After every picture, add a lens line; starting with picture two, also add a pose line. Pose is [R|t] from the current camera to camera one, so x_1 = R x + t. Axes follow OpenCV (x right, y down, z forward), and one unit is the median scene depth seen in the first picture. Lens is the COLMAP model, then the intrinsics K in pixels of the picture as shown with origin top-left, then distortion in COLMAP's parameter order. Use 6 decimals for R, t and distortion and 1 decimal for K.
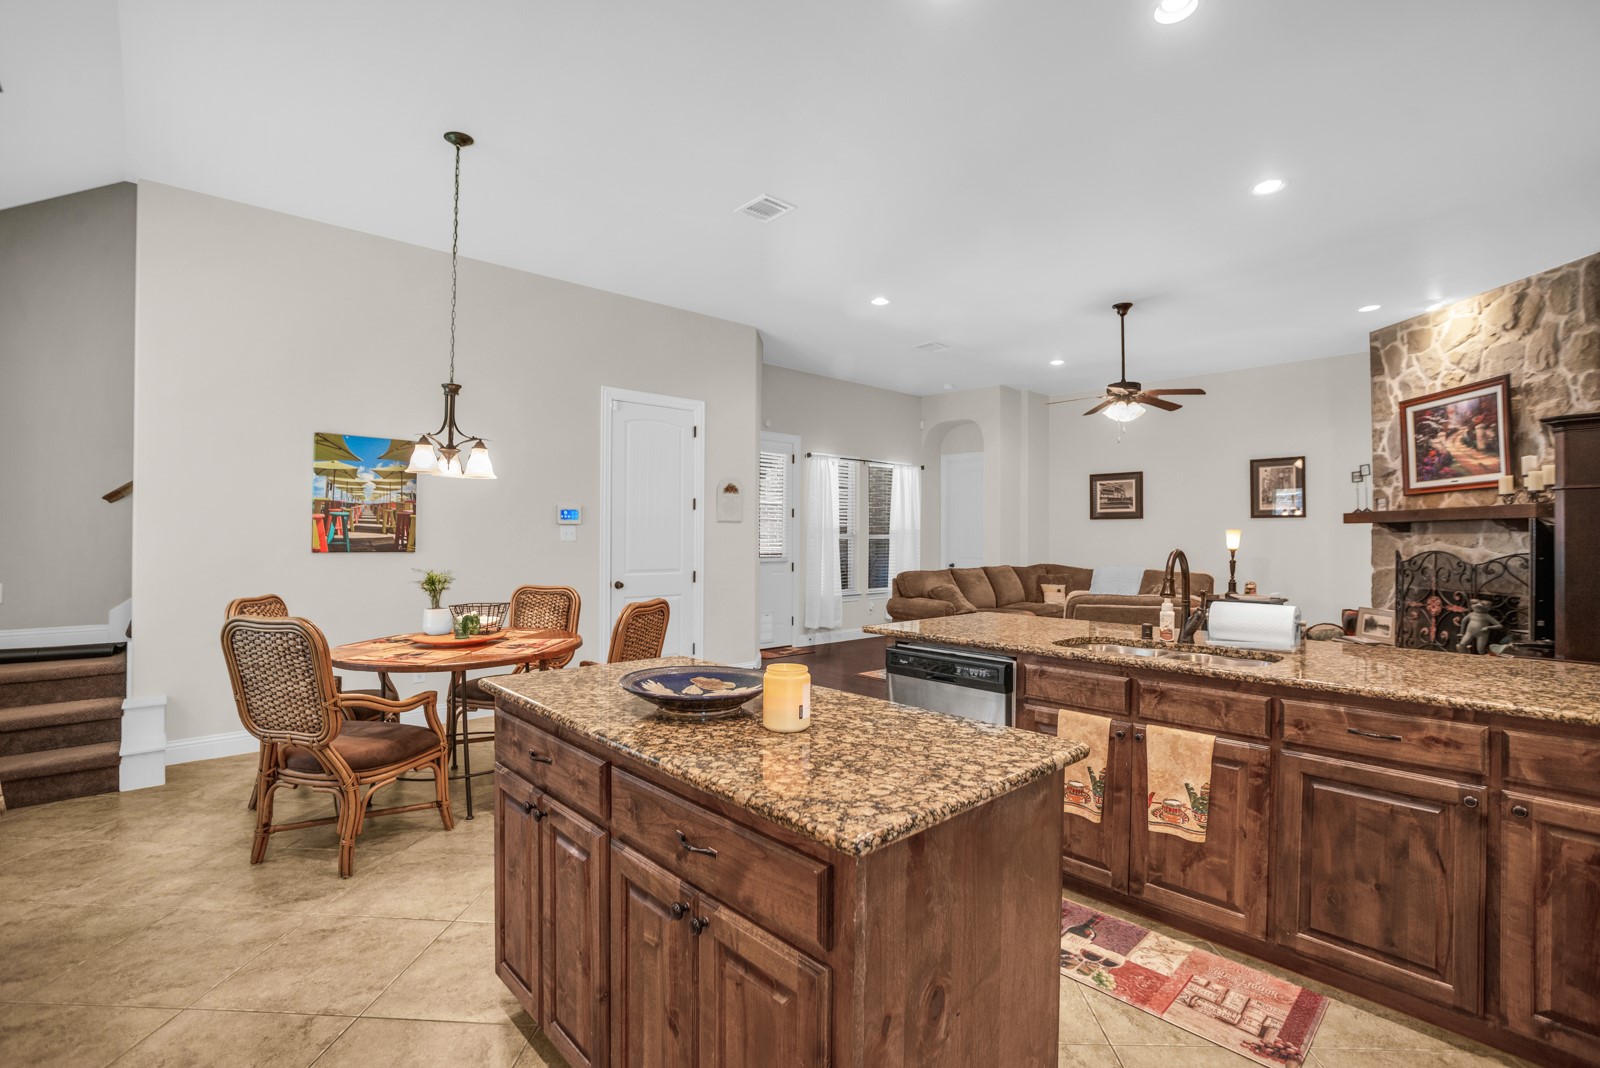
lens RADIAL K [[714.6, 0, 800.0], [0, 714.6, 534.0], [0, 0, 1]] dist [-0.072293, 0.030613]
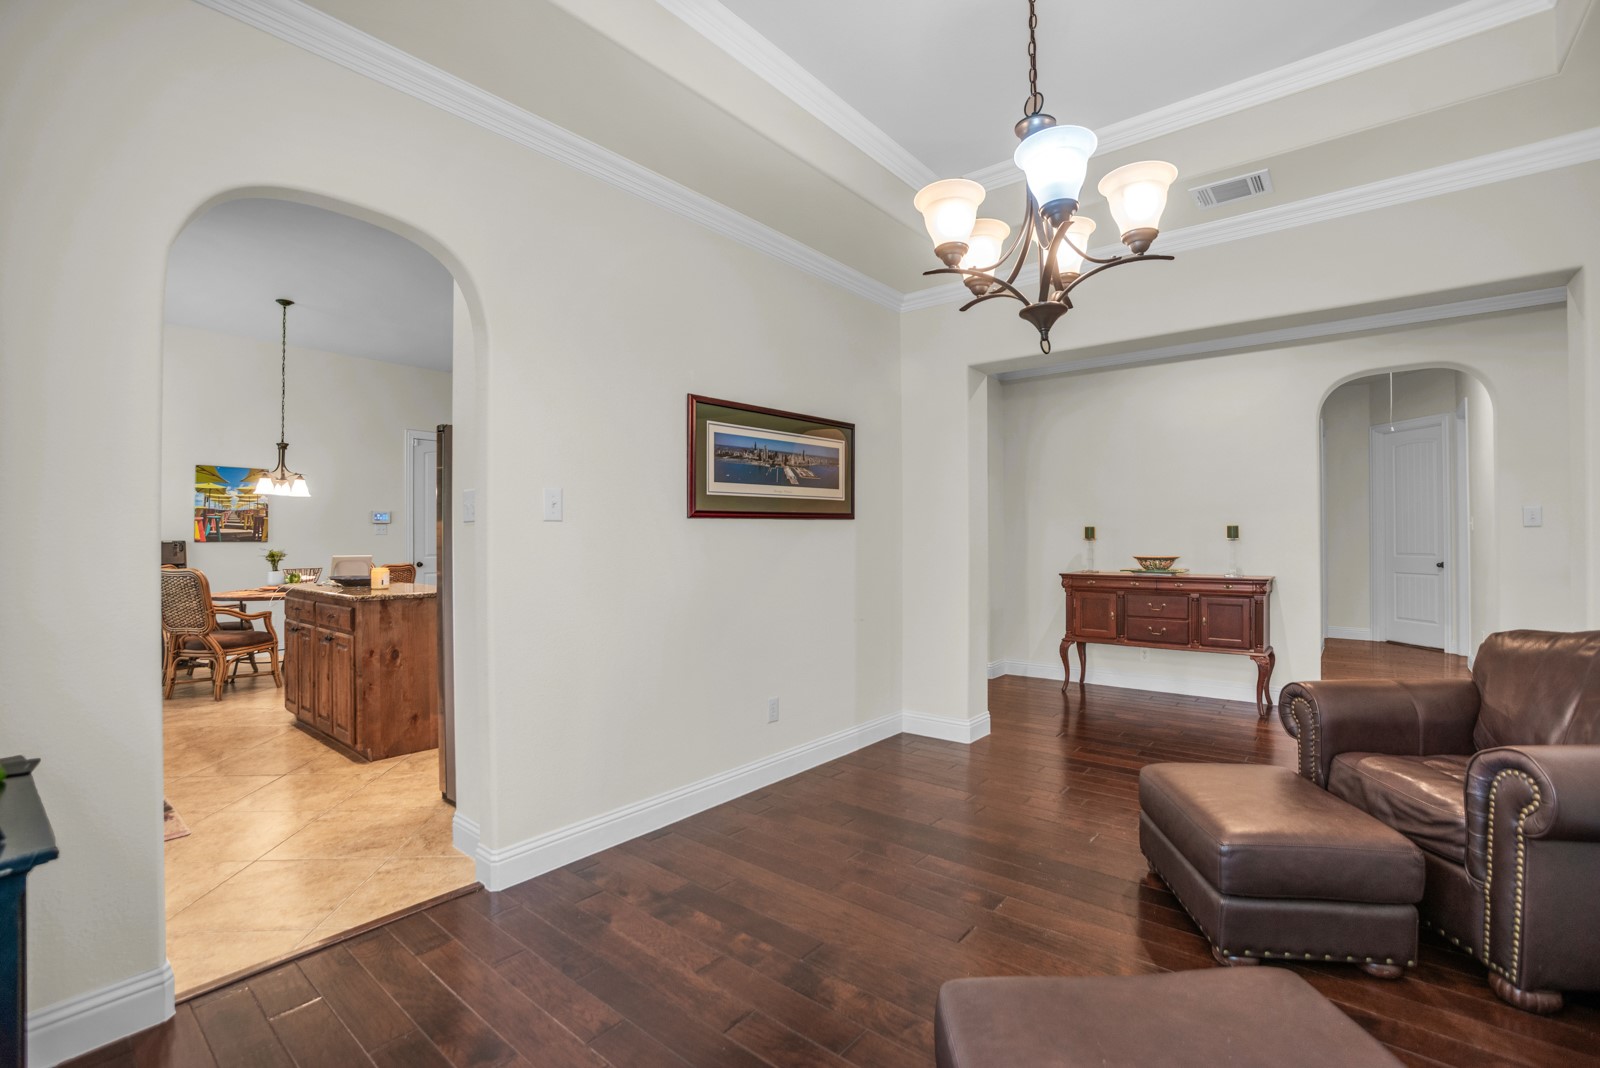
lens RADIAL K [[714.6, 0, 800.0], [0, 714.6, 534.0], [0, 0, 1]] dist [-0.072293, 0.030613]
pose [[0.992296, -0.009023, 0.123557, 0.558742], [0.009155, 0.999958, -0.000505, 0.027086], [-0.123547, 0.001632, 0.992337, -0.858483]]
